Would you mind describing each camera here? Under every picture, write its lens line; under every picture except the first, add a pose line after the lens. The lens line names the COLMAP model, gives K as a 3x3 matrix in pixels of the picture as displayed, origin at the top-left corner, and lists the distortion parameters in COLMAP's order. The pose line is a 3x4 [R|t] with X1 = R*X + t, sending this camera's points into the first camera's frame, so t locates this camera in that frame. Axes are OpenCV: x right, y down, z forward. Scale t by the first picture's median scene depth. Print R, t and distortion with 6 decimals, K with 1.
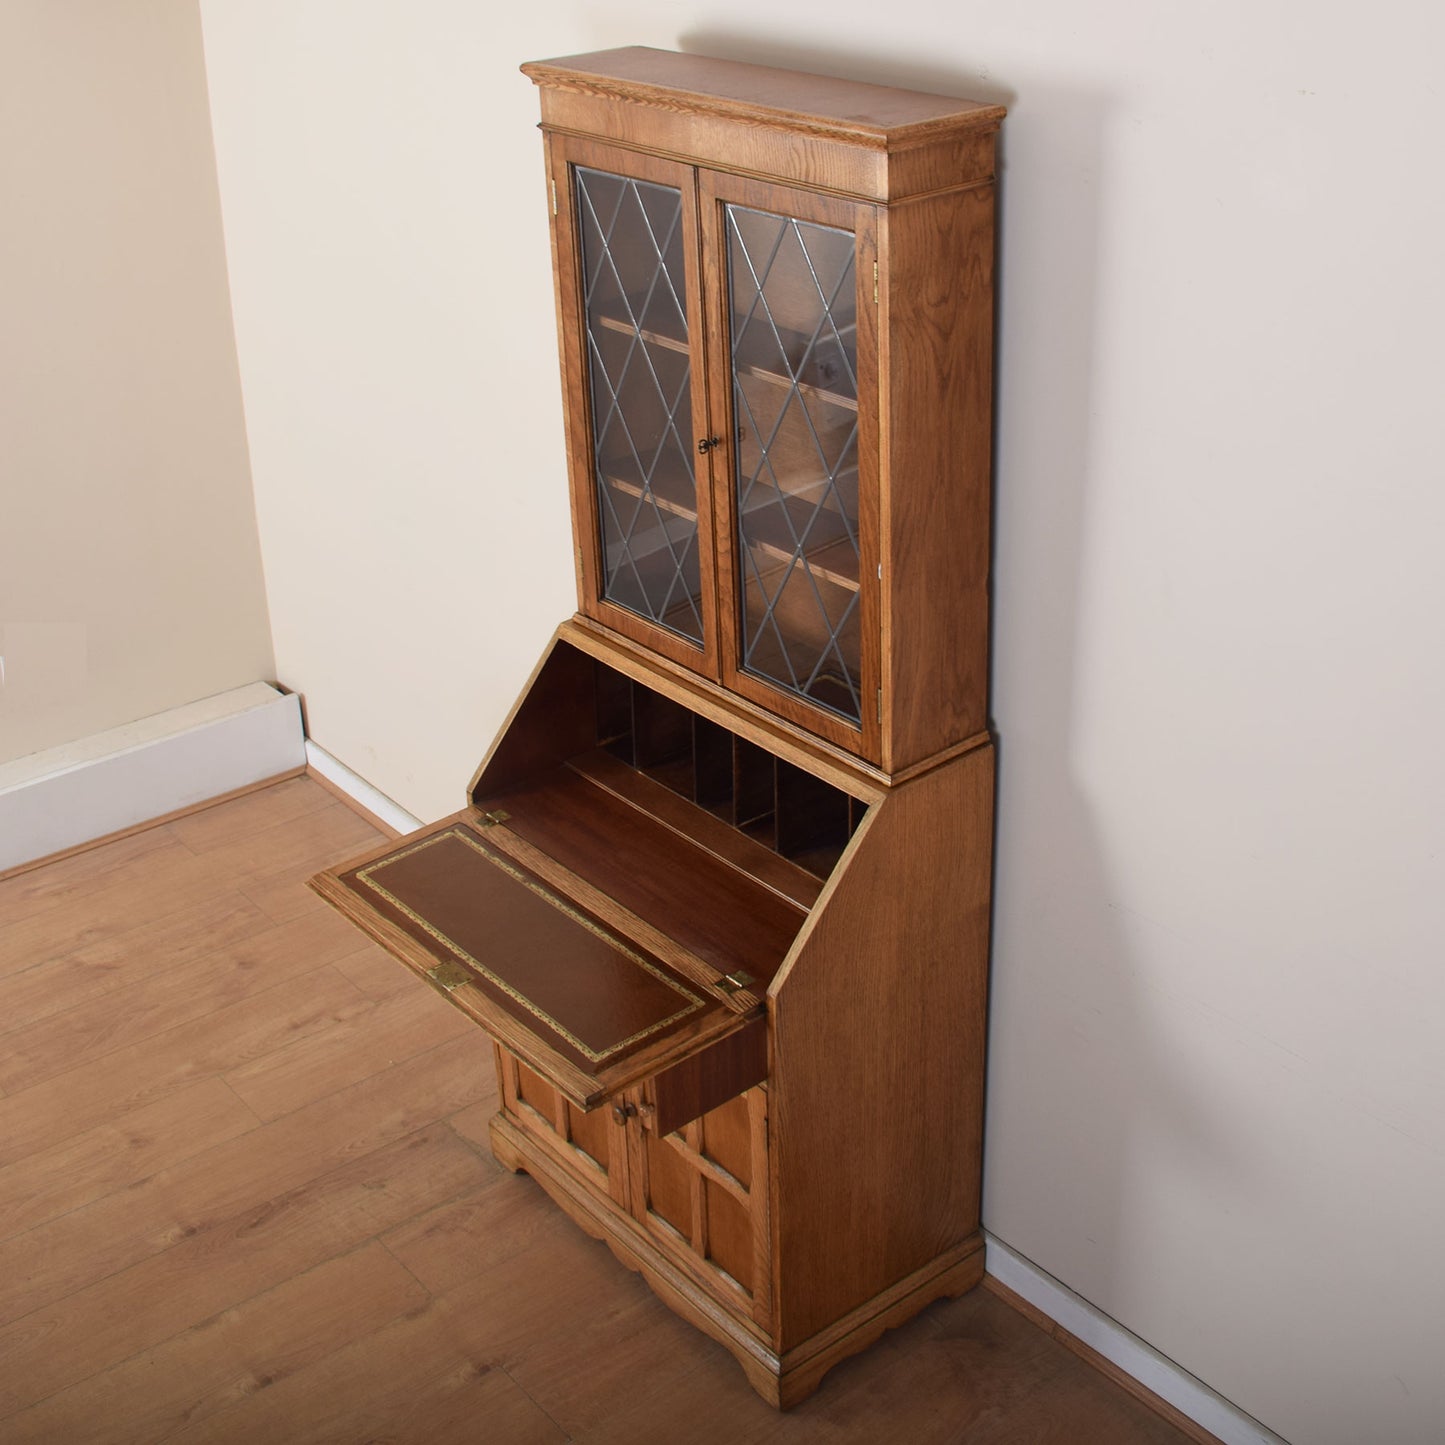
lens RADIAL K [[1979.8, 0, 733.9], [0, 1979.8, 613.0], [0, 0, 1]] dist [-0.091298, 0.000000]
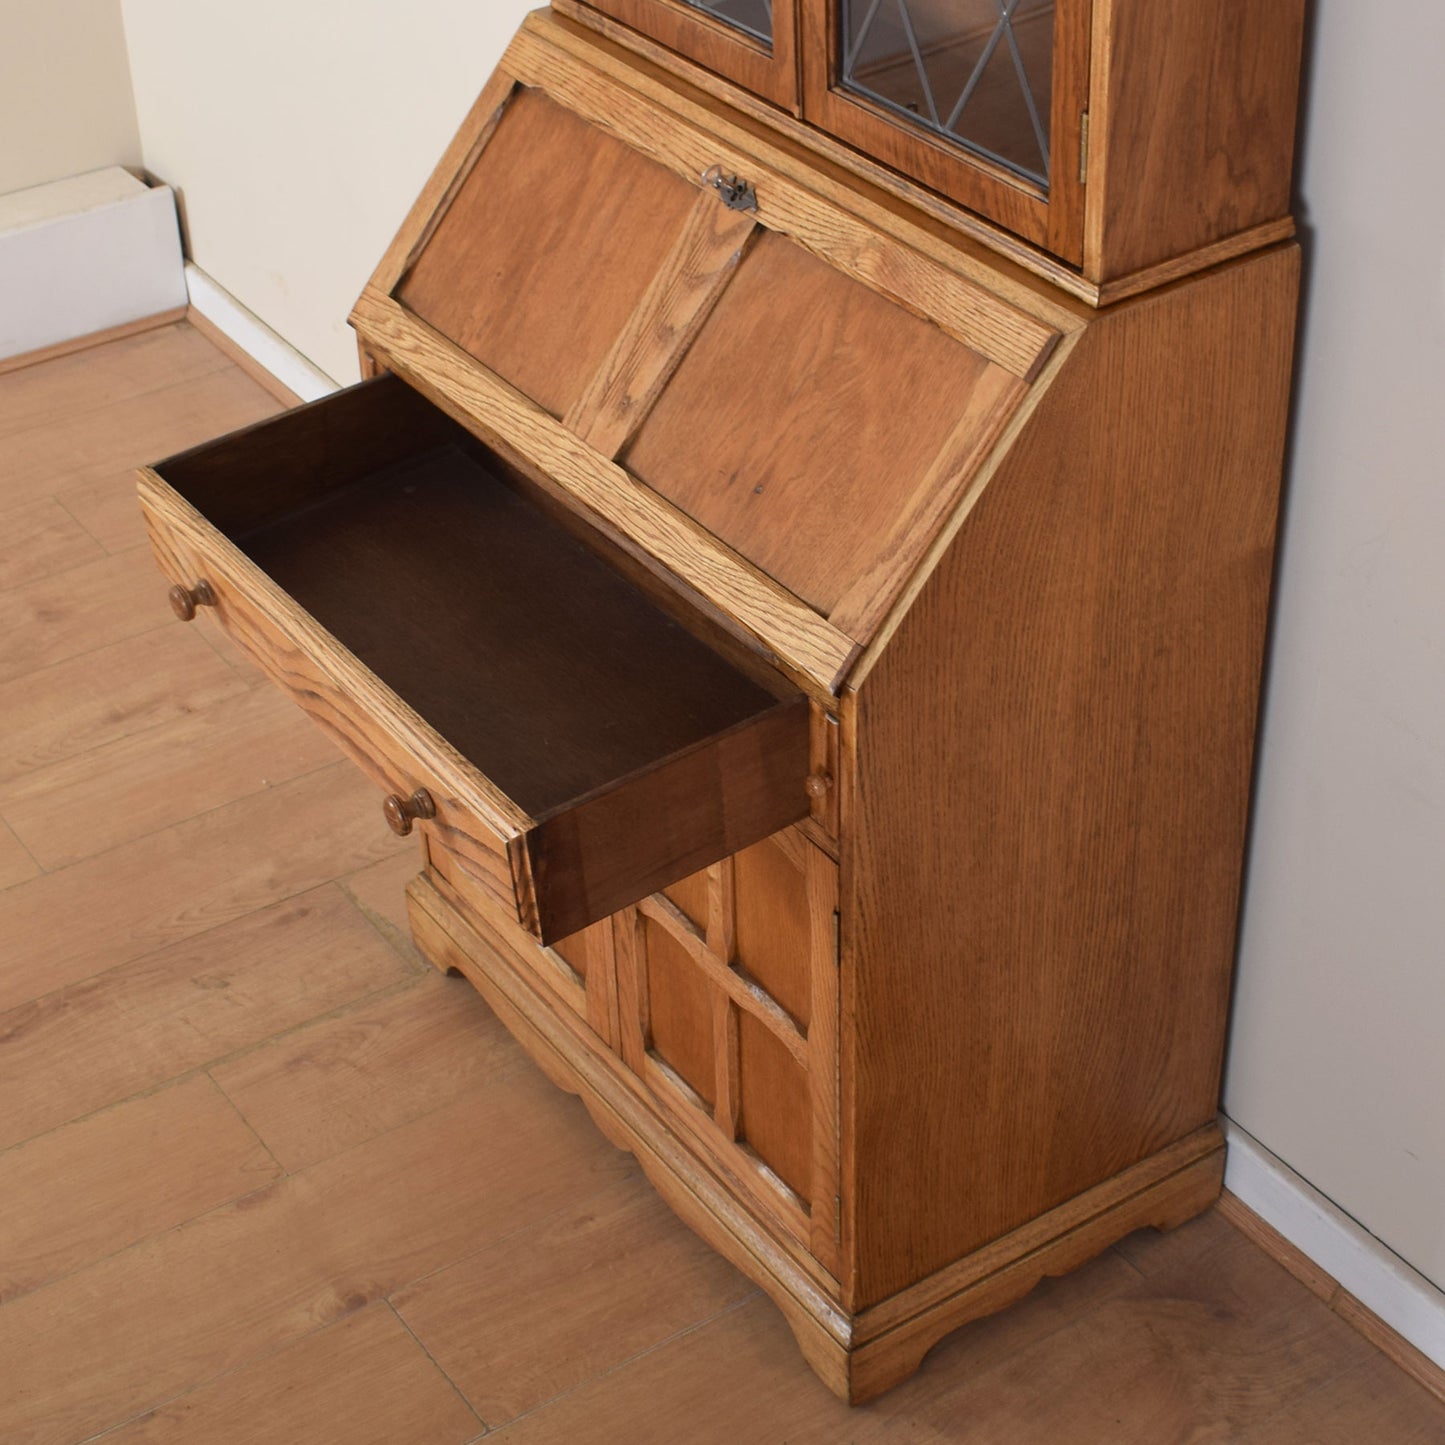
lens RADIAL K [[2756.8, 0, 811.6], [0, 2756.8, 757.4], [0, 0, 1]] dist [-0.100672, 0.000000]
pose [[0.997566, 0.052521, -0.045874, 0.039449], [-0.042182, 0.978313, 0.202793, 0.054513], [0.055530, -0.200364, 0.978147, 0.235856]]
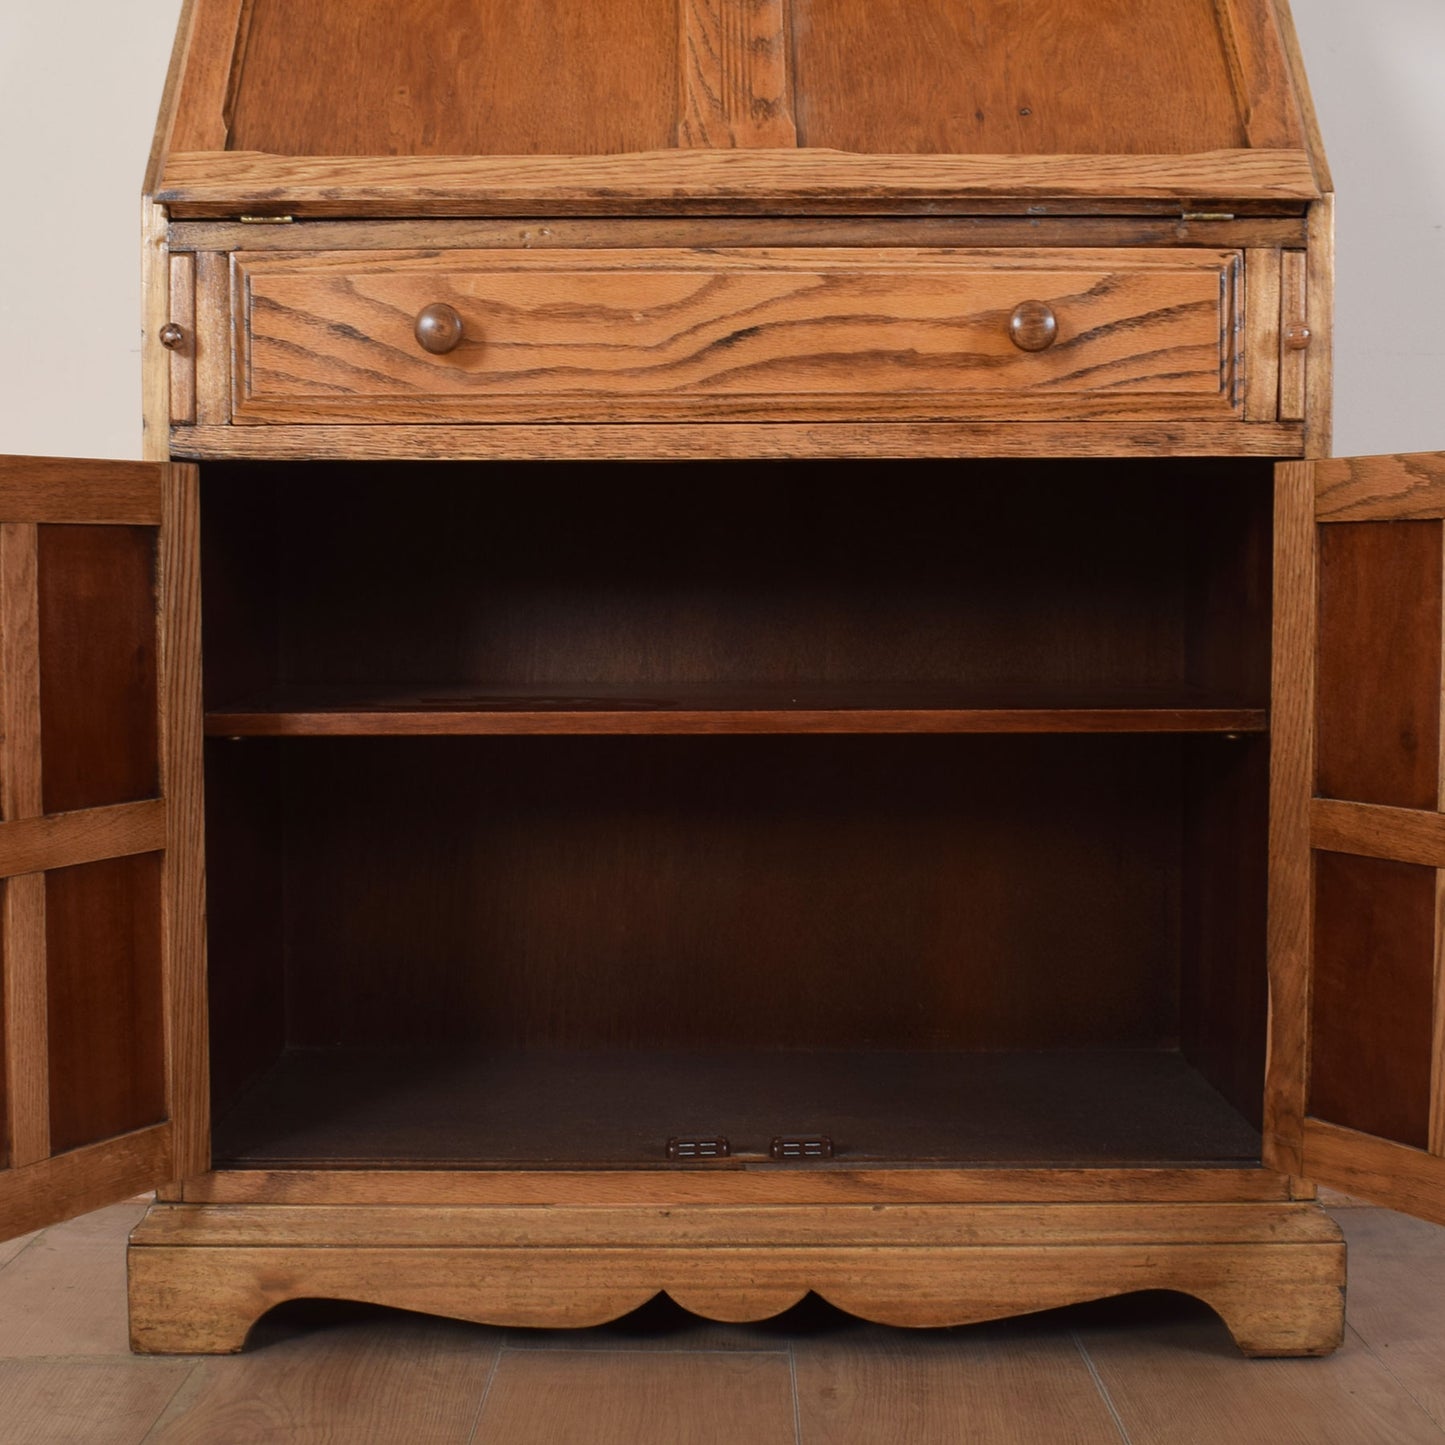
lens RADIAL K [[2756.8, 0, 687.9], [0, 2756.8, 787.3], [0, 0, 1]] dist [-0.100672, 0.000000]
pose [[0.643038, -0.033919, 0.765083, -0.523624], [0.303956, 0.928267, -0.214316, 0.375672], [-0.702931, 0.370365, 0.607221, 0.678338]]
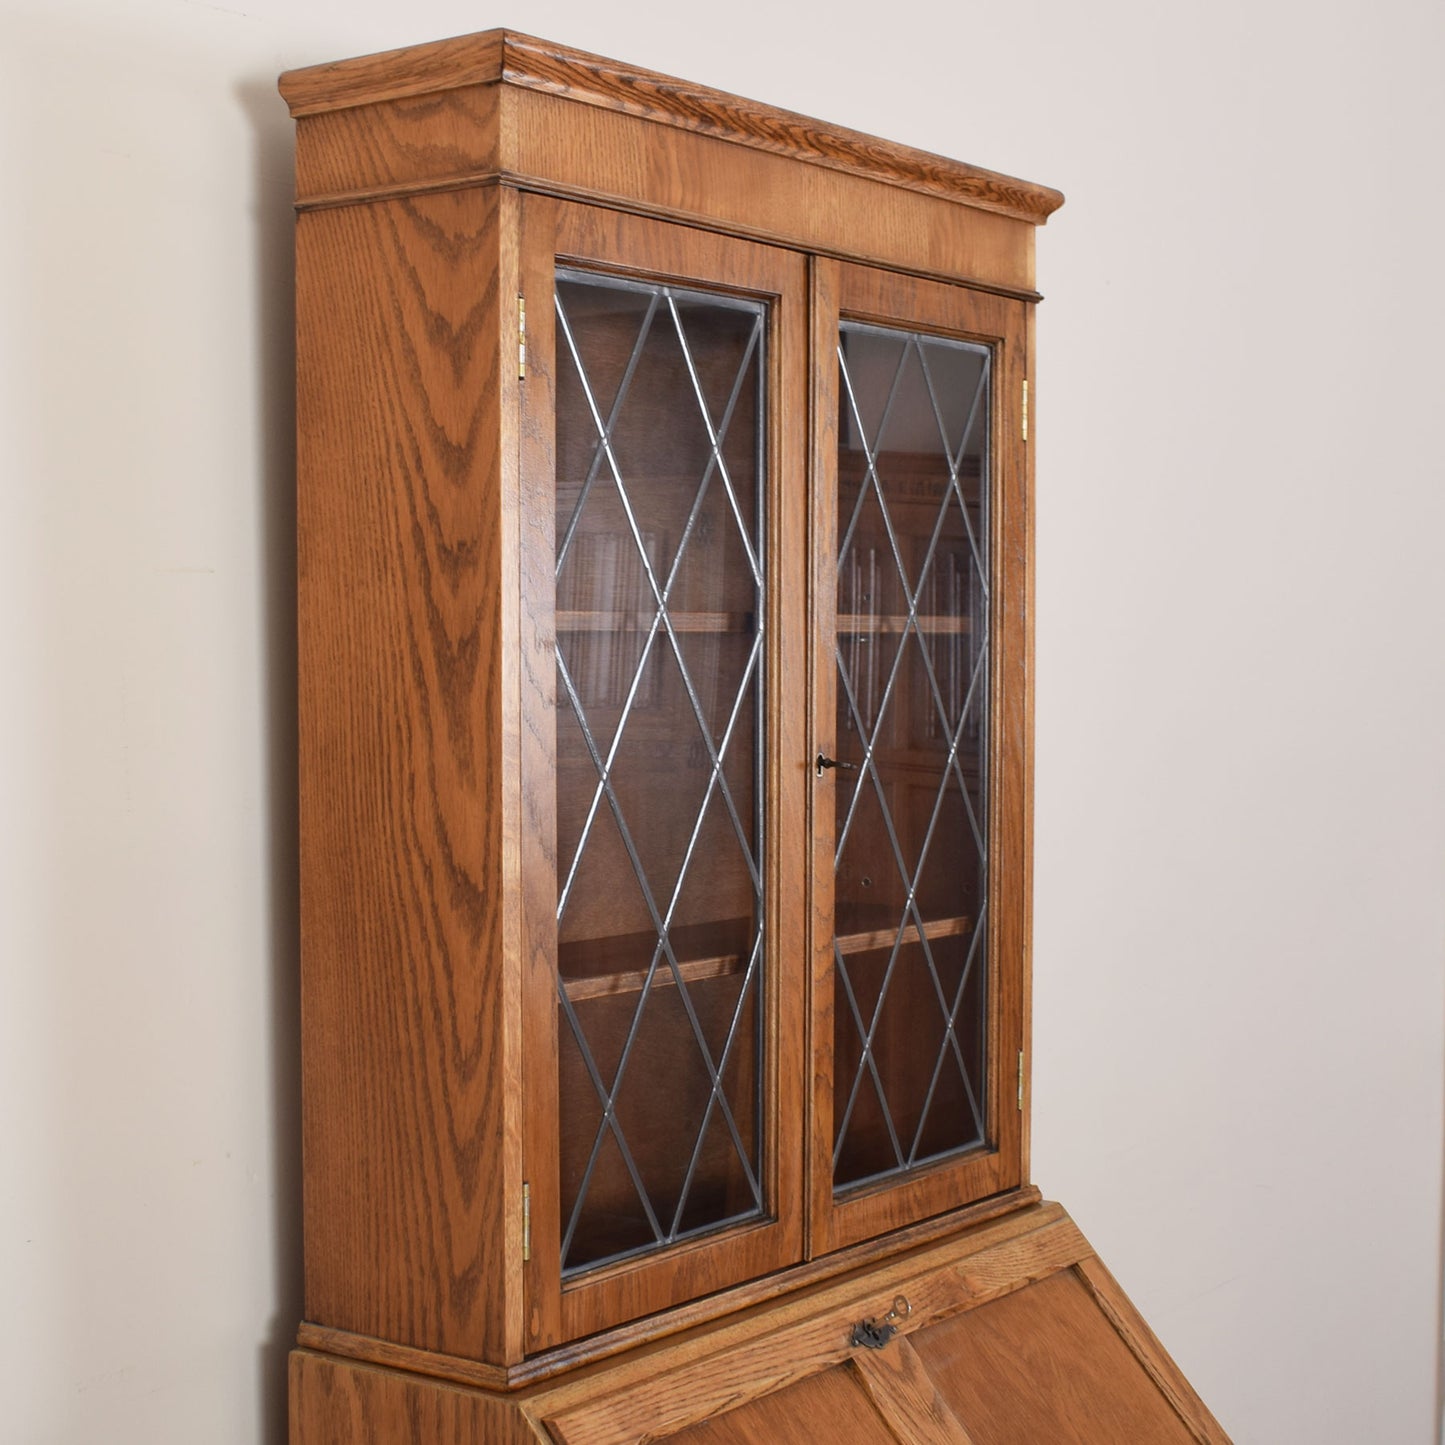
lens RADIAL K [[2636.4, 0, 671.6], [0, 2636.4, 795.4], [0, 0, 1]] dist [-0.169834, 0.000000]
pose [[-0.239674, -0.027356, 0.970468, -0.658634], [0.413300, 0.901626, 0.127487, -0.175197], [-0.878487, 0.431650, -0.204790, 1.106696]]
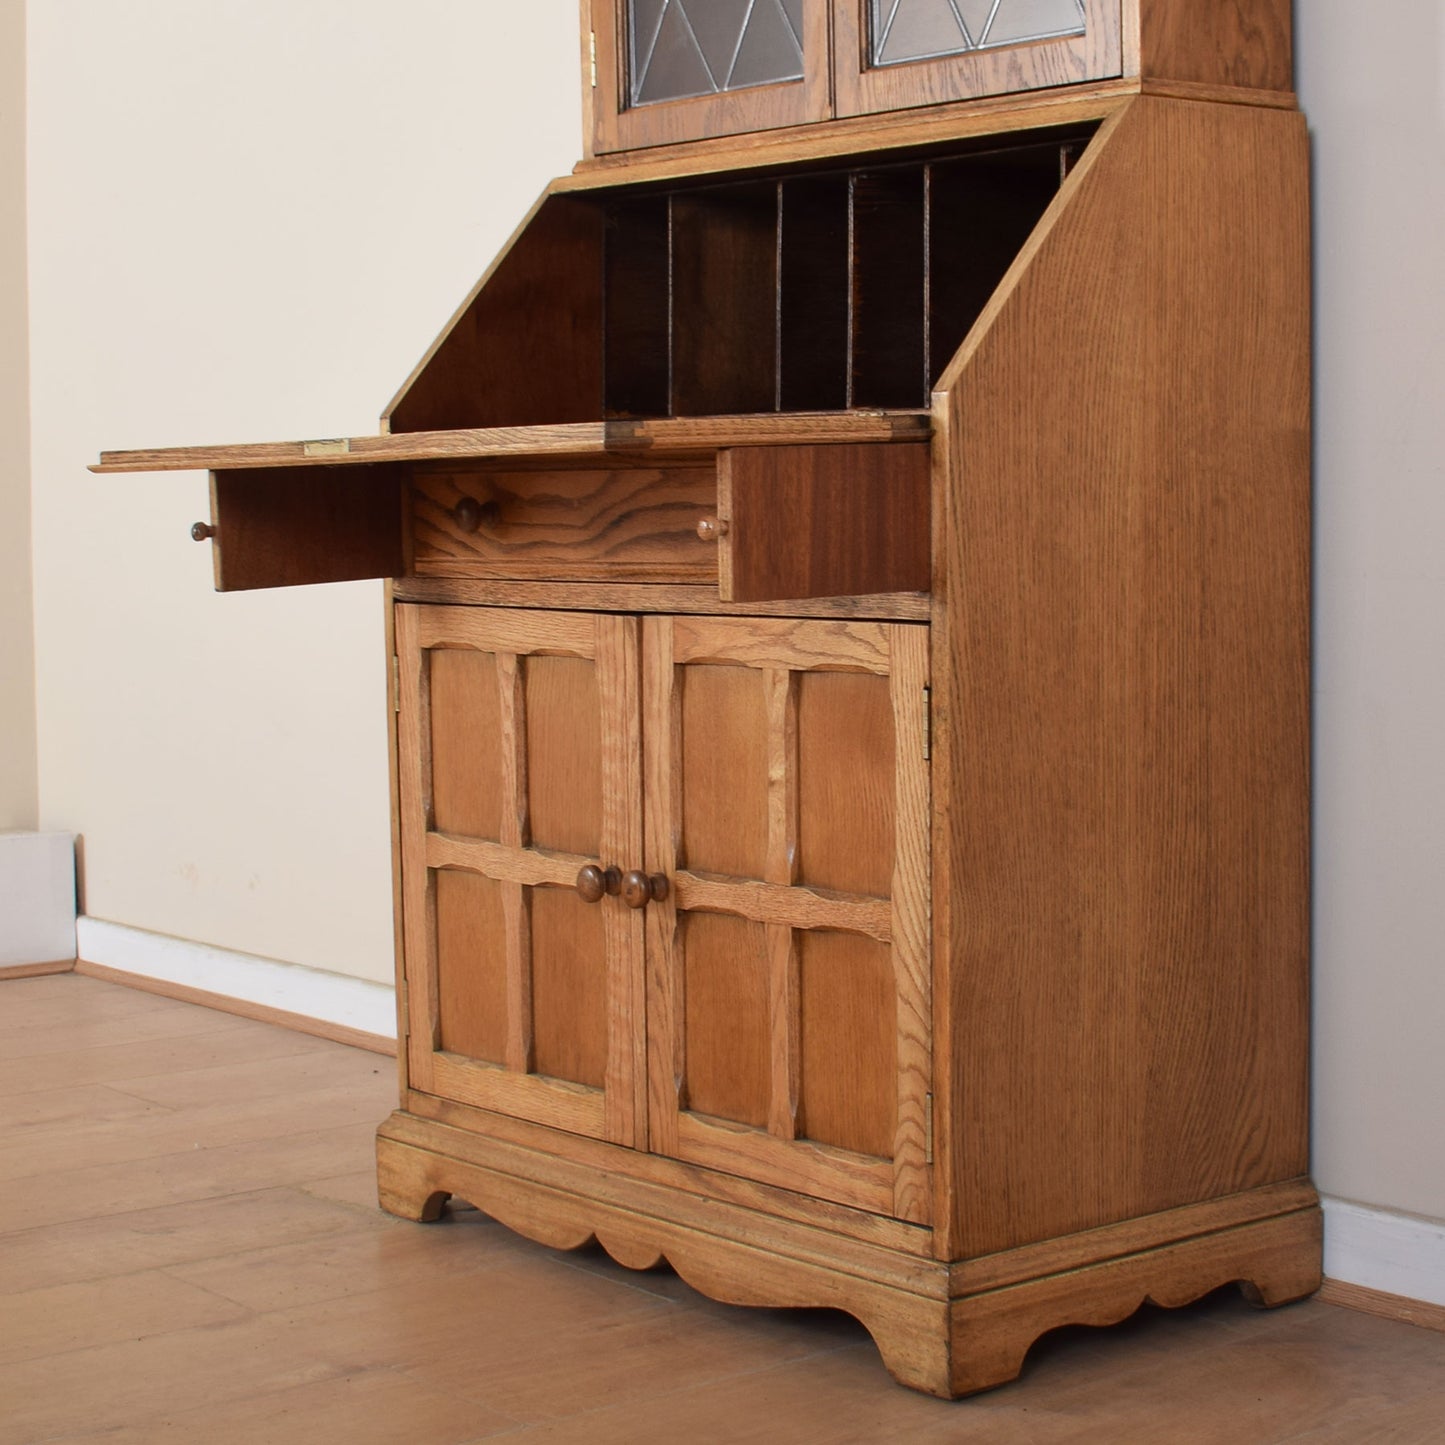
lens RADIAL K [[2937.4, 0, 771.3], [0, 2937.4, 722.1], [0, 0, 1]] dist [-0.091370, 0.000000]
pose [[0.999810, 0.013791, 0.013775, -0.033692], [-0.008282, 0.940288, -0.340280, 0.496804], [-0.017646, 0.340101, 0.940223, 0.237468]]
